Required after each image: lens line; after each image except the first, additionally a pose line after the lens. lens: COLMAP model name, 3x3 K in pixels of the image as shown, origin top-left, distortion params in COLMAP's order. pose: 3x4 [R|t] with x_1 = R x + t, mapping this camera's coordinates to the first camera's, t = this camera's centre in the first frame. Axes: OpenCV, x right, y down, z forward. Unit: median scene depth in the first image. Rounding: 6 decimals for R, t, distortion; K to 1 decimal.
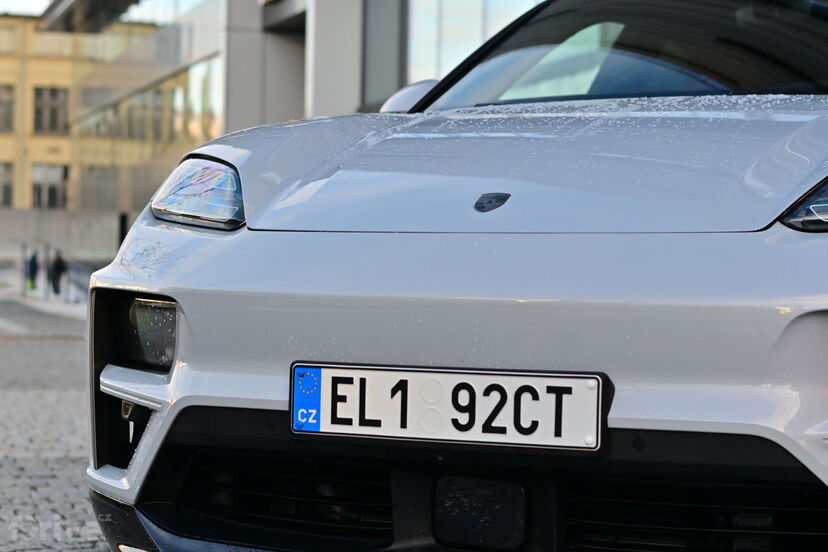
lens RADIAL K [[1839.4, 0, 414.0], [0, 1839.4, 276.0], [0, 0, 1]] dist [-0.096702, -0.443959]
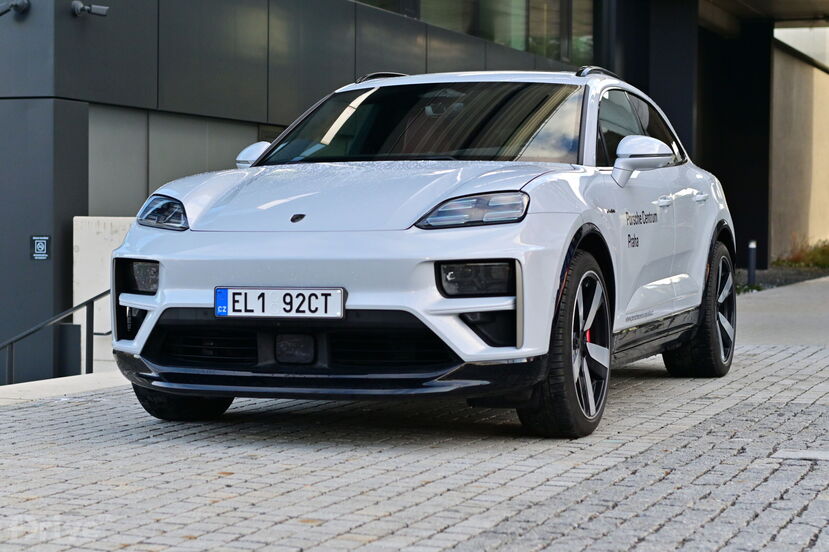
lens RADIAL K [[1841.6, 0, 414.5], [0, 1841.6, 276.0], [0, 0, 1]] dist [-0.096702, -0.443959]
pose [[0.994301, -0.020557, 0.104605, -0.060204], [0.018508, 0.999618, 0.020519, -0.011756], [-0.104987, -0.018466, 0.994302, -1.437178]]
